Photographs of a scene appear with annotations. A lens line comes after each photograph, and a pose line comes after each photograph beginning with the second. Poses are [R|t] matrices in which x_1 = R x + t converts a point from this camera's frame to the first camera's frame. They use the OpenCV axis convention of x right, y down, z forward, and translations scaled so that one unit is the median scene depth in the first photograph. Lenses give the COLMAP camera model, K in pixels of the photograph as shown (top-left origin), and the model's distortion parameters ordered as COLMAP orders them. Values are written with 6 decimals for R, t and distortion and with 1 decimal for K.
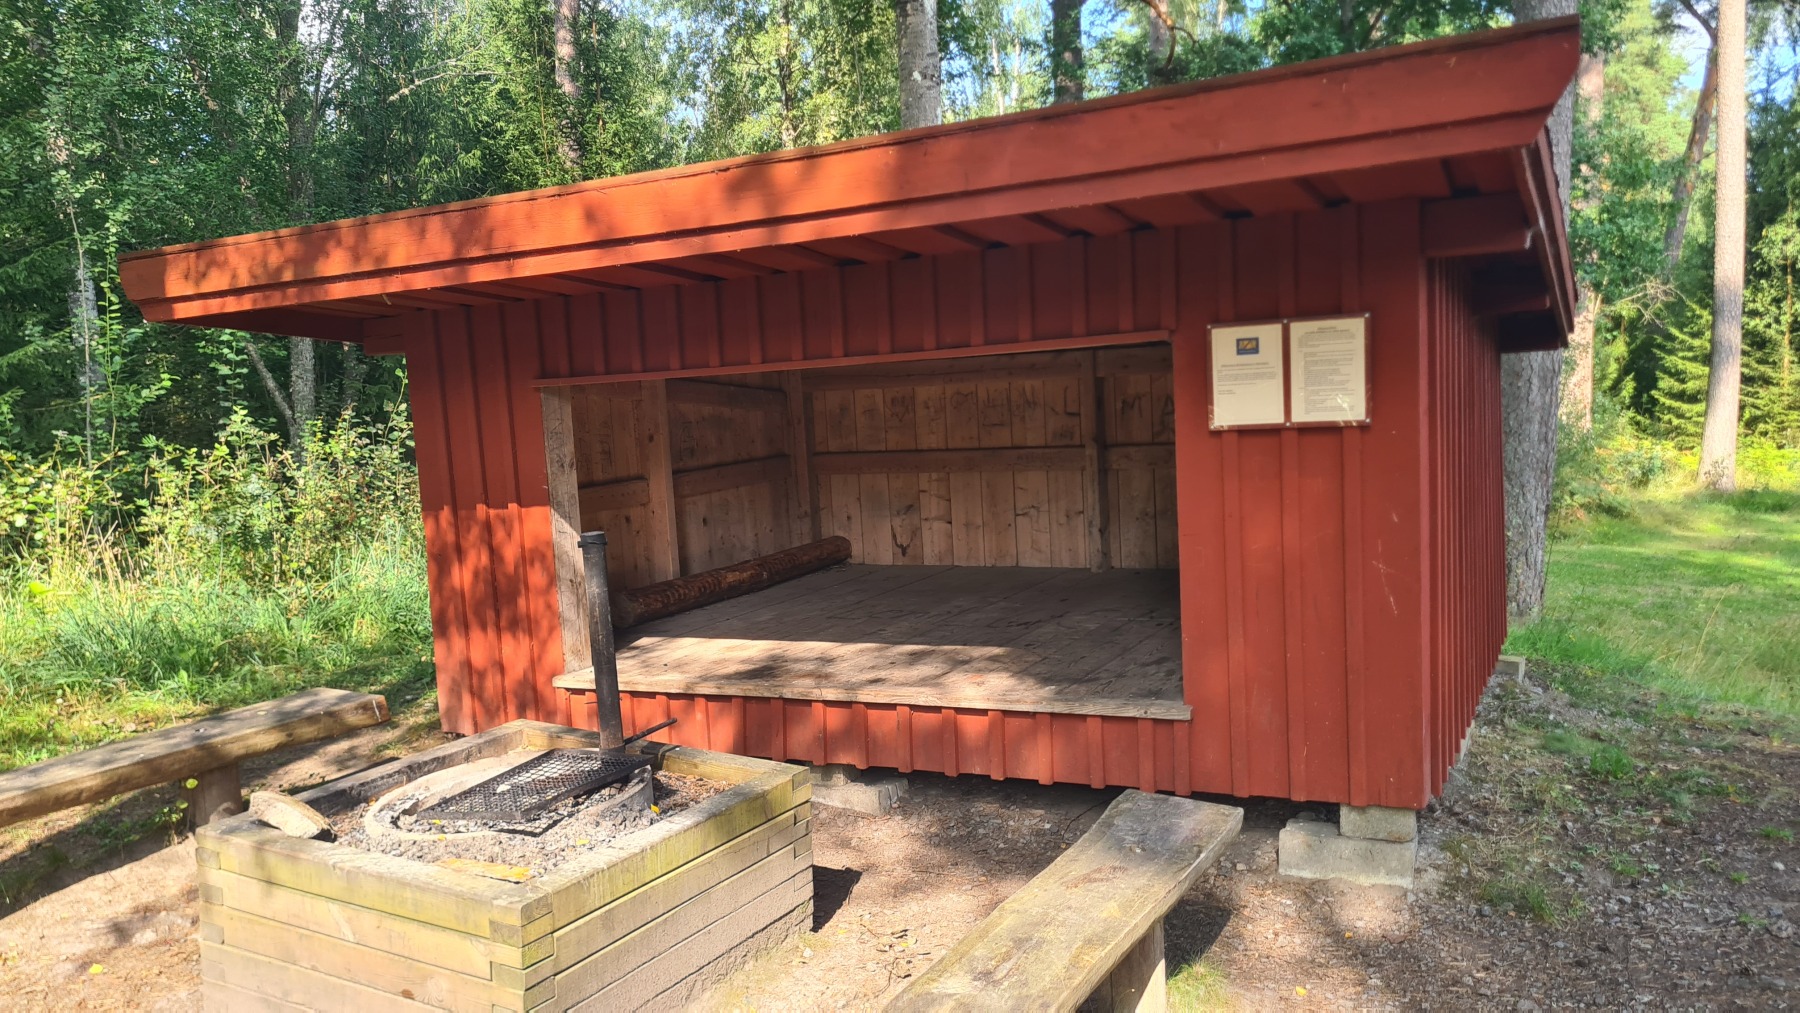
lens RADIAL K [[1383.6, 0, 904.6], [0, 1383.6, 541.2], [0, 0, 1]] dist [0.047074, -0.015215]
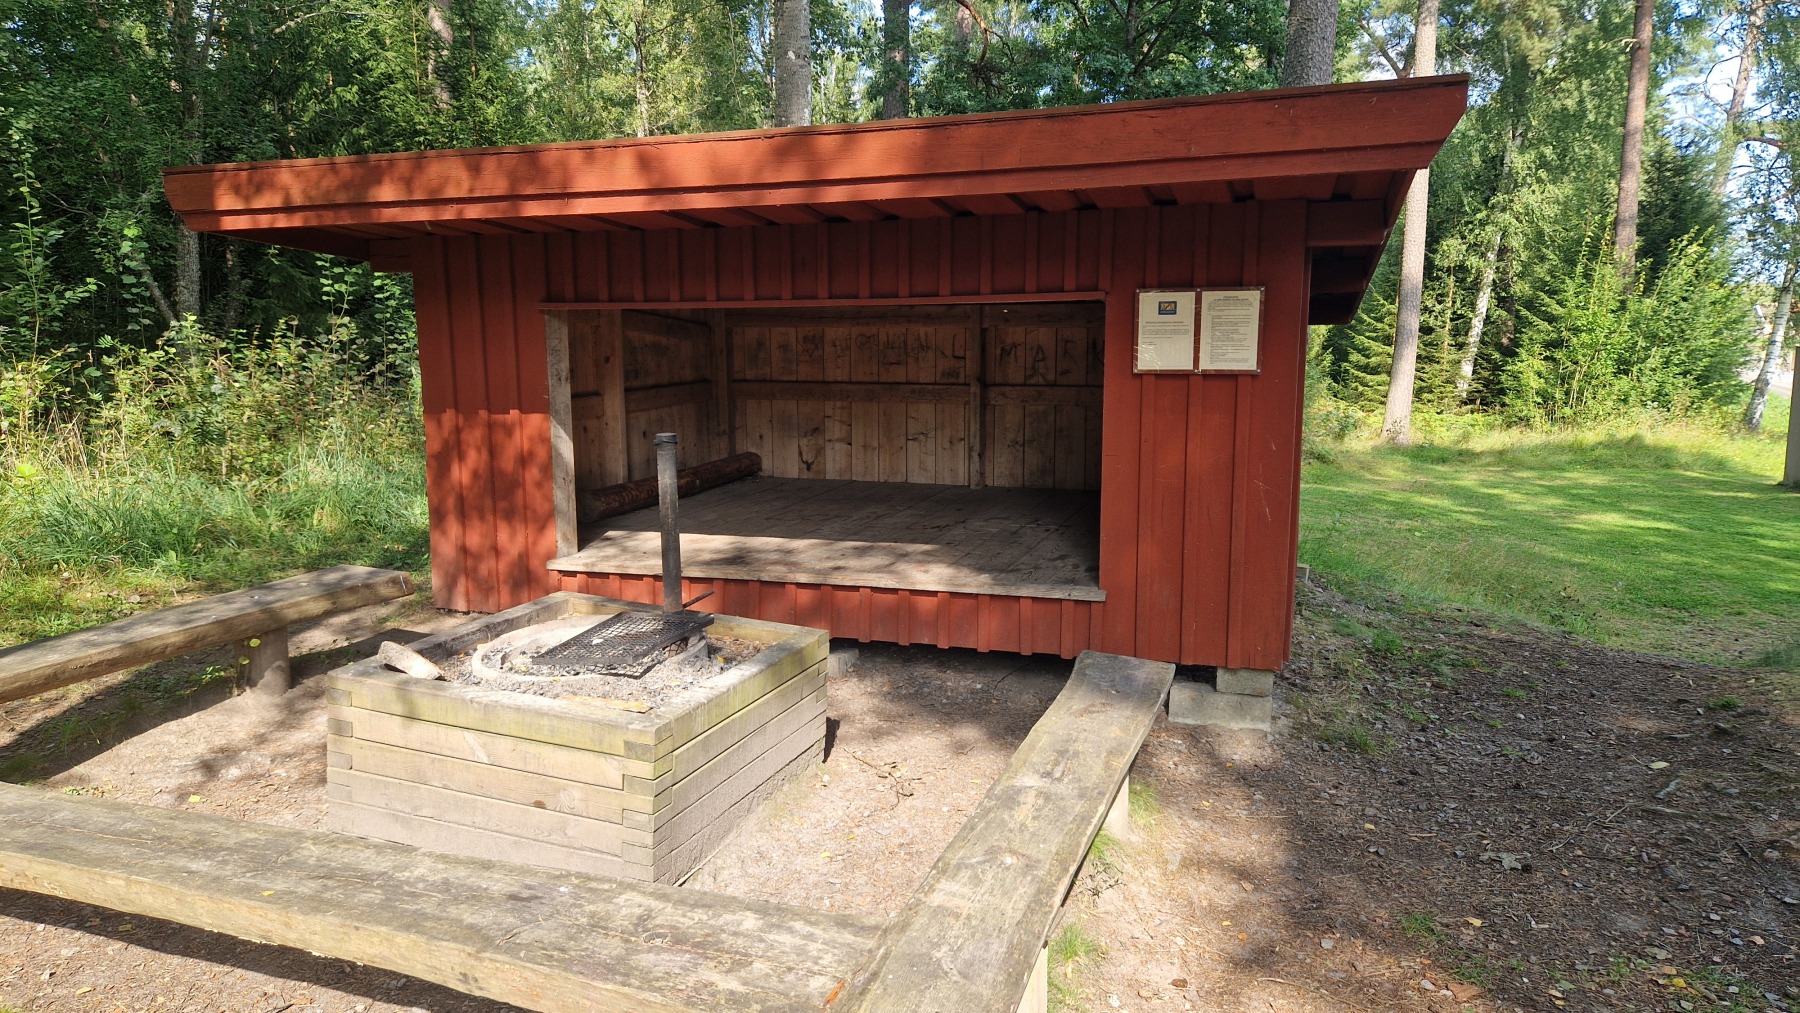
lens RADIAL K [[1207.8, 0, 900.0], [0, 1207.8, 506.5], [0, 0, 1]] dist [0.082124, -0.077390]
pose [[0.987474, 0.028966, 0.155102, -0.140435], [-0.033775, 0.999024, 0.028461, 0.015529], [-0.154126, -0.033343, 0.987488, -0.057715]]
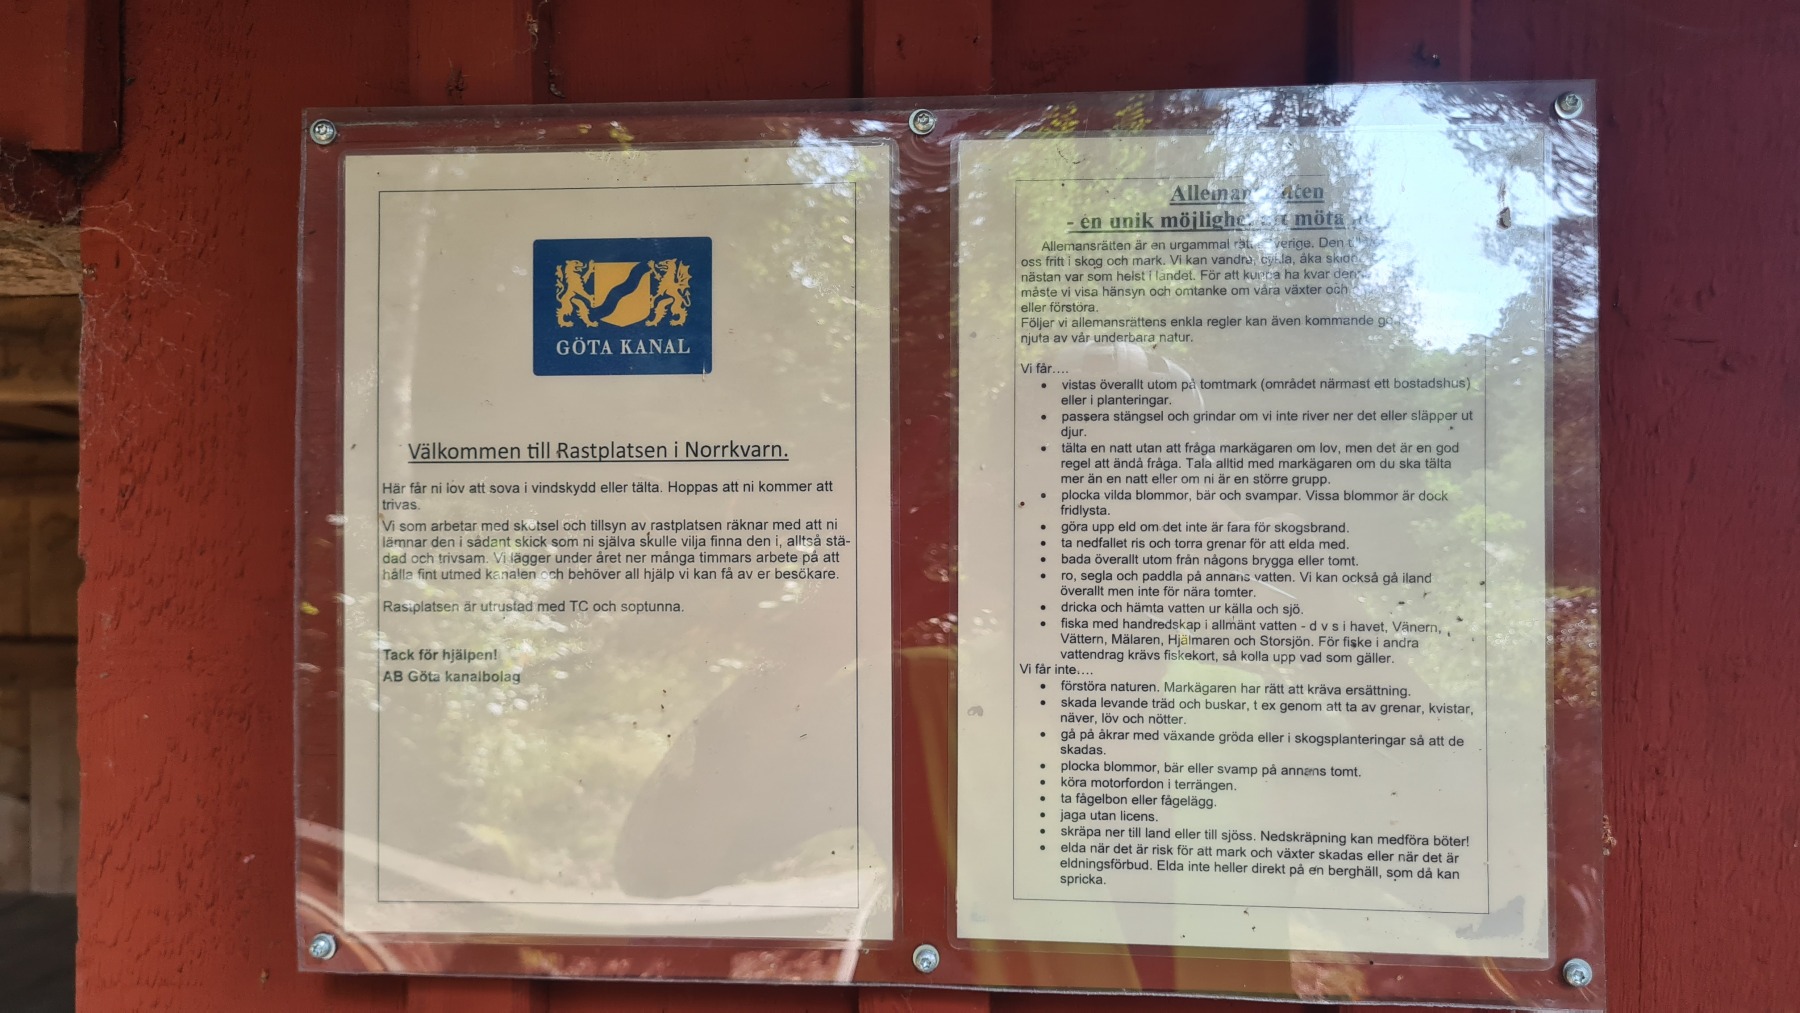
lens RADIAL K [[1331.5, 0, 900.0], [0, 1331.5, 506.5], [0, 0, 1]] dist [0.069306, -0.001727]
pose [[0.919118, 0.052542, 0.390463, 0.193823], [-0.005828, 0.992772, -0.119873, -0.094025], [-0.393939, 0.107902, 0.912781, 0.764579]]
